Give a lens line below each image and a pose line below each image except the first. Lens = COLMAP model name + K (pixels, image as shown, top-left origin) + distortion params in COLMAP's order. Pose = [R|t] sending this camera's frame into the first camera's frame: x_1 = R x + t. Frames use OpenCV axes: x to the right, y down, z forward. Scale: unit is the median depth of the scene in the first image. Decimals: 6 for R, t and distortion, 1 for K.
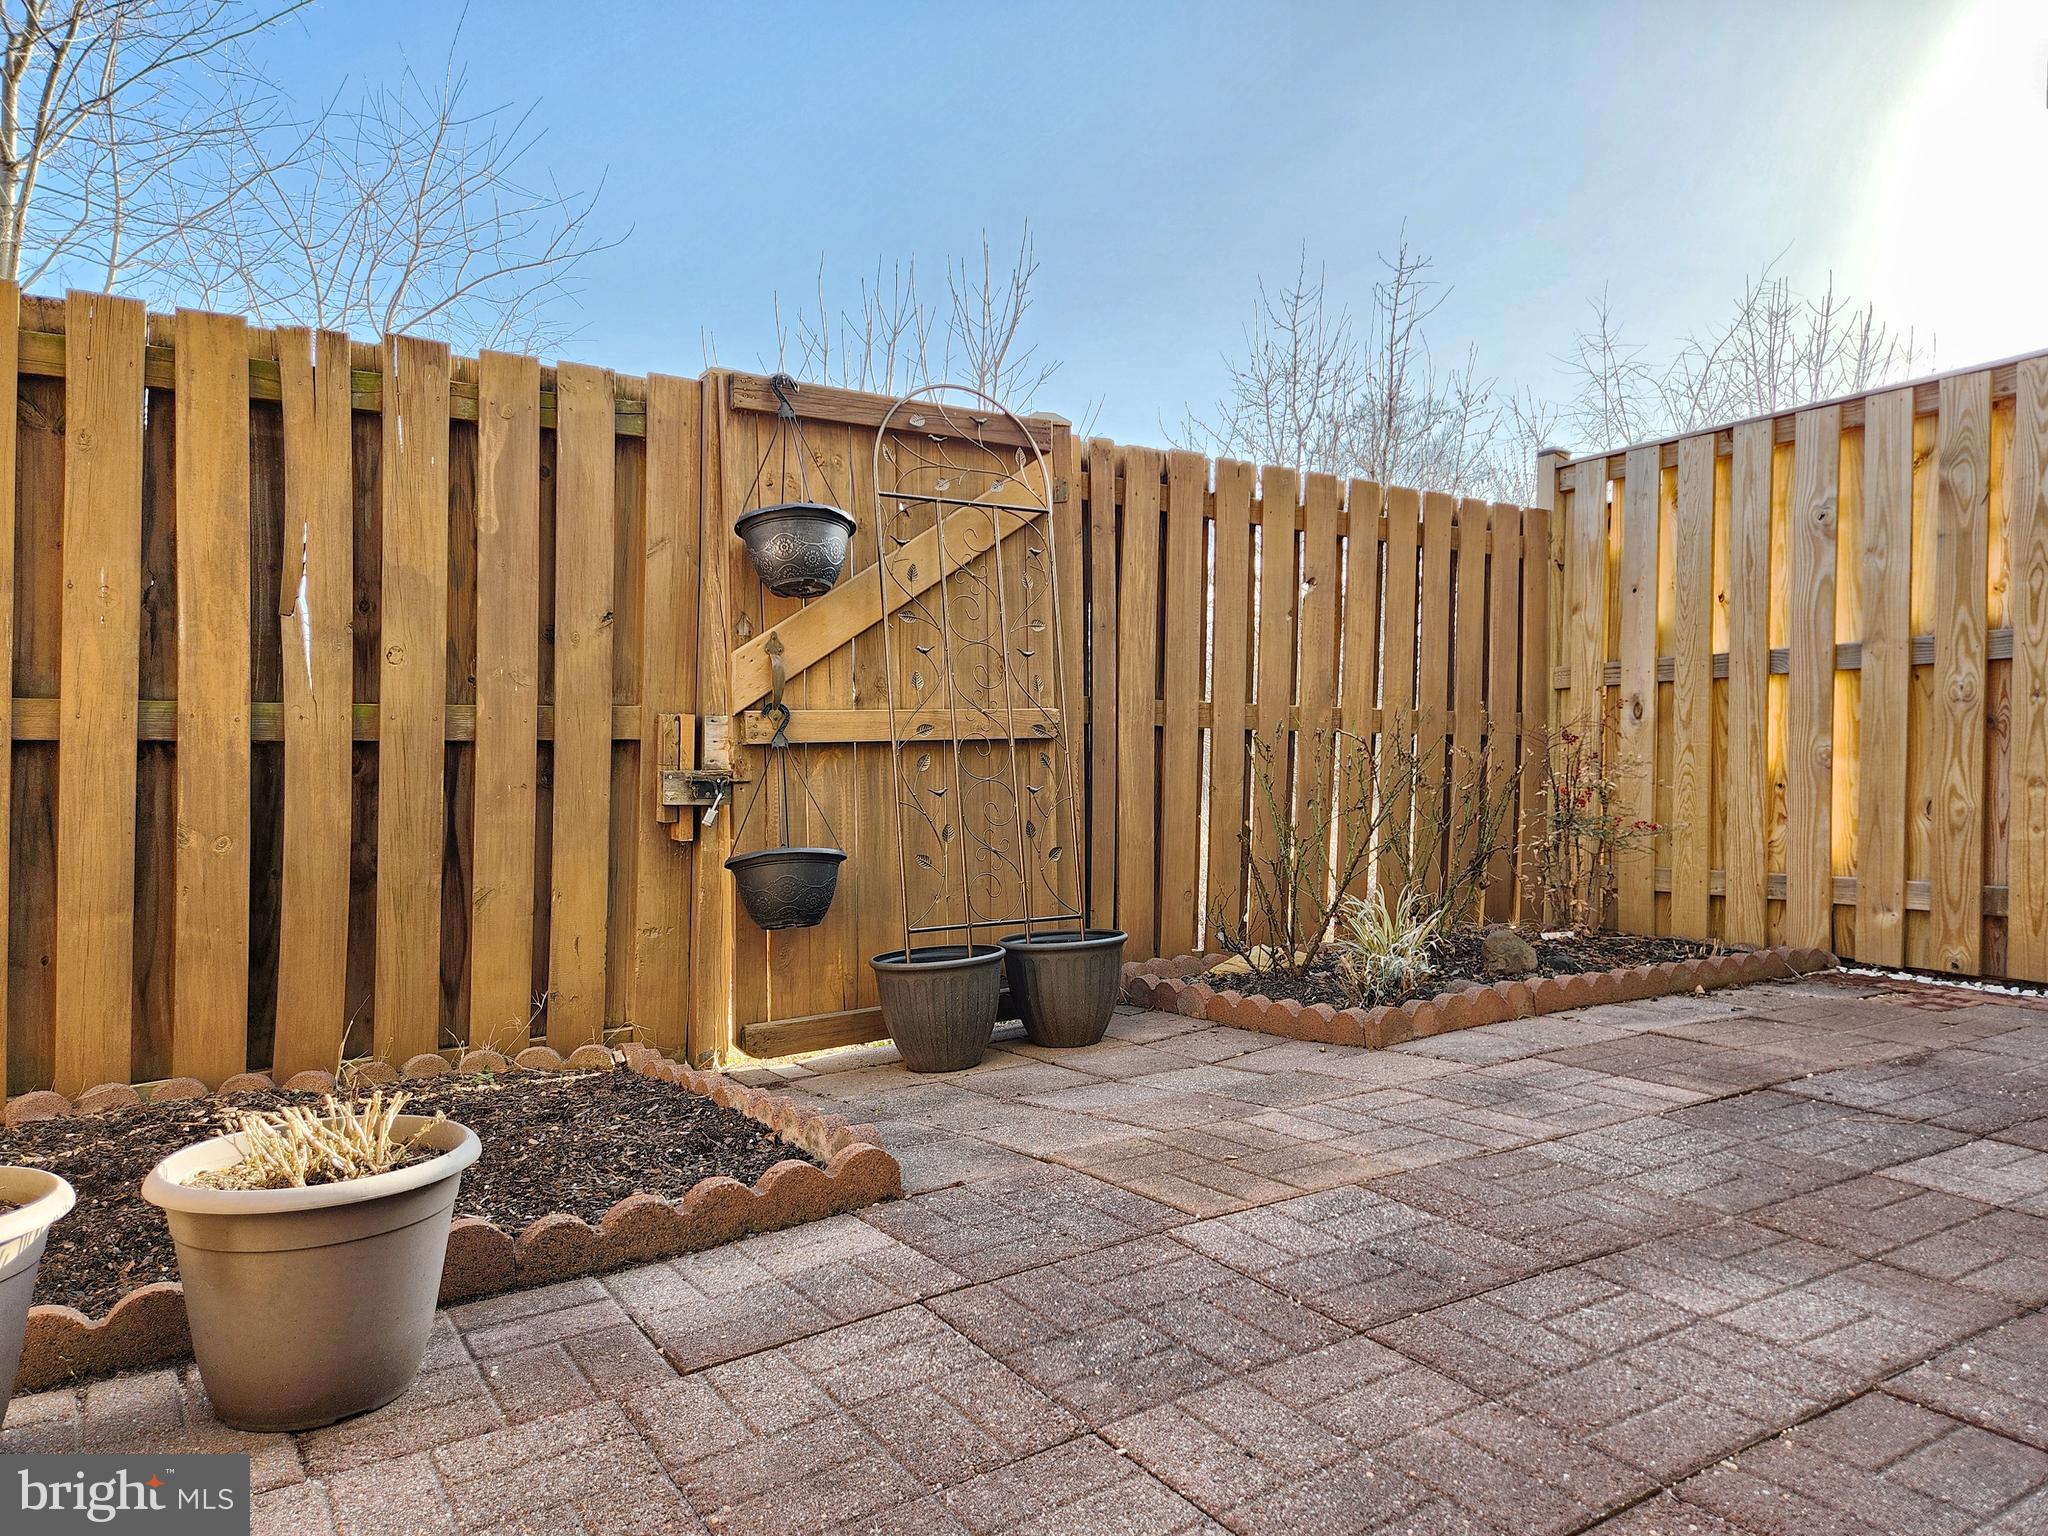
lens RADIAL K [[1358.8, 0, 1042.3], [0, 1358.8, 759.6], [0, 0, 1]] dist [0.072125, -0.047297]
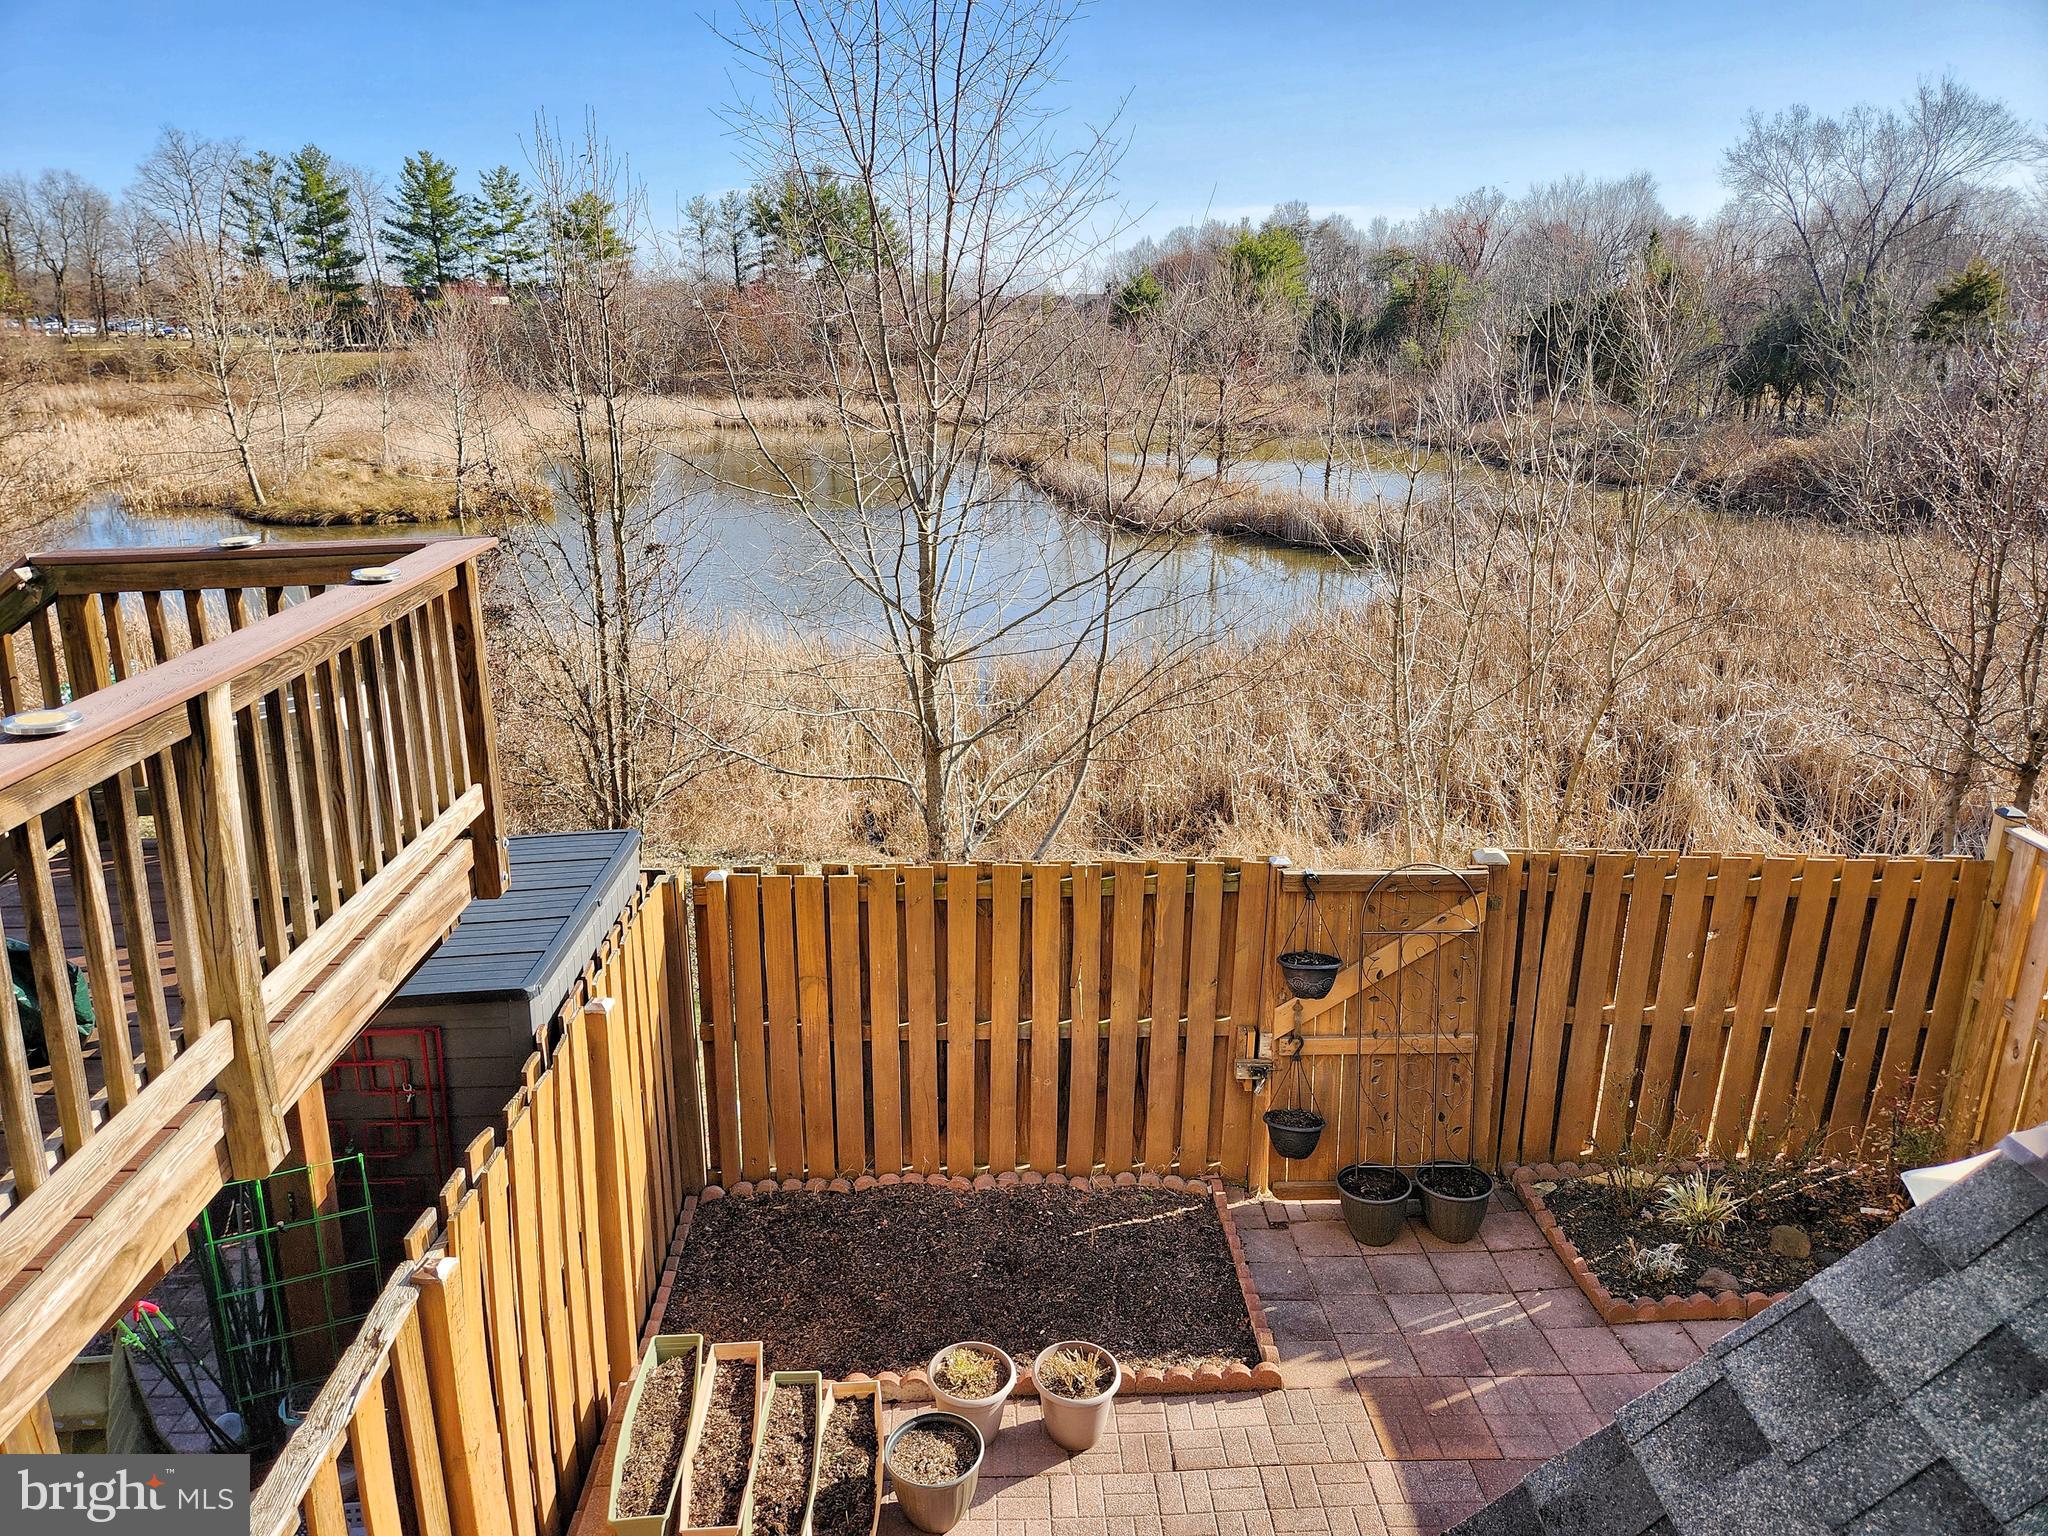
lens RADIAL K [[1358.8, 0, 1023.4], [0, 1358.8, 760.0], [0, 0, 1]] dist [0.072125, -0.047297]
pose [[0.855258, 0.145697, -0.497298, 0.372360], [-0.003472, 0.961251, 0.275654, -0.950078], [0.518190, -0.234029, 0.822624, -0.669775]]
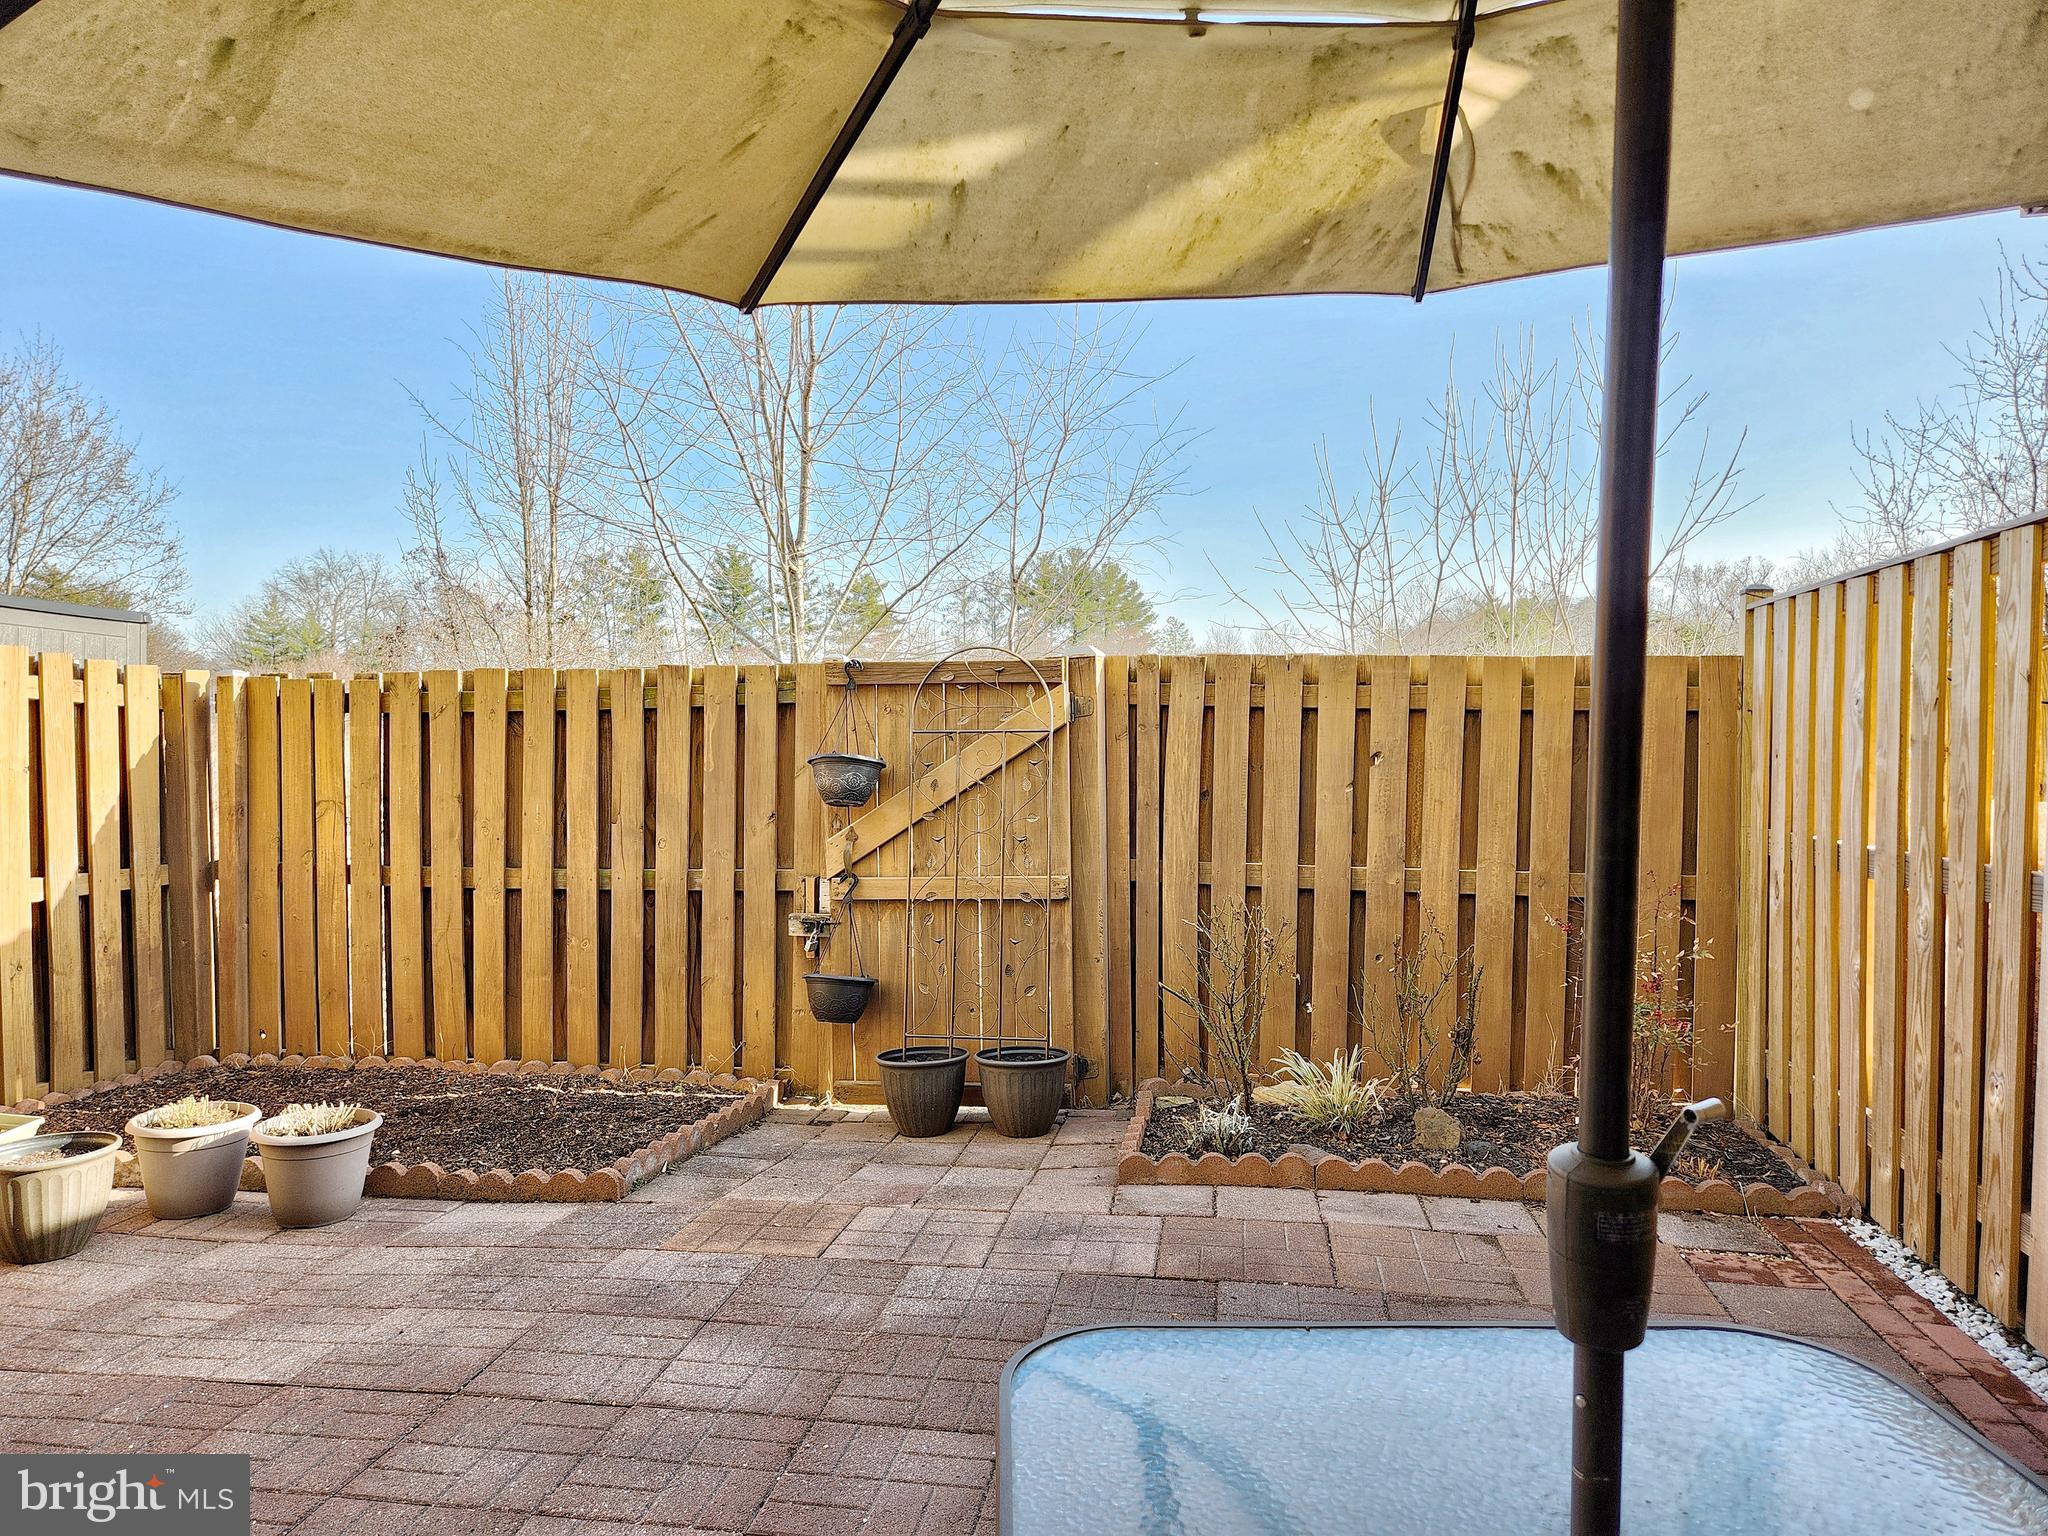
lens RADIAL K [[1358.8, 0, 1017.8], [0, 1358.8, 758.1], [0, 0, 1]] dist [0.072125, -0.047297]
pose [[0.740052, 0.010592, -0.672466, 0.999230], [-0.001980, 0.999906, 0.013570, -0.197950], [0.672547, -0.008712, 0.740003, -0.002347]]
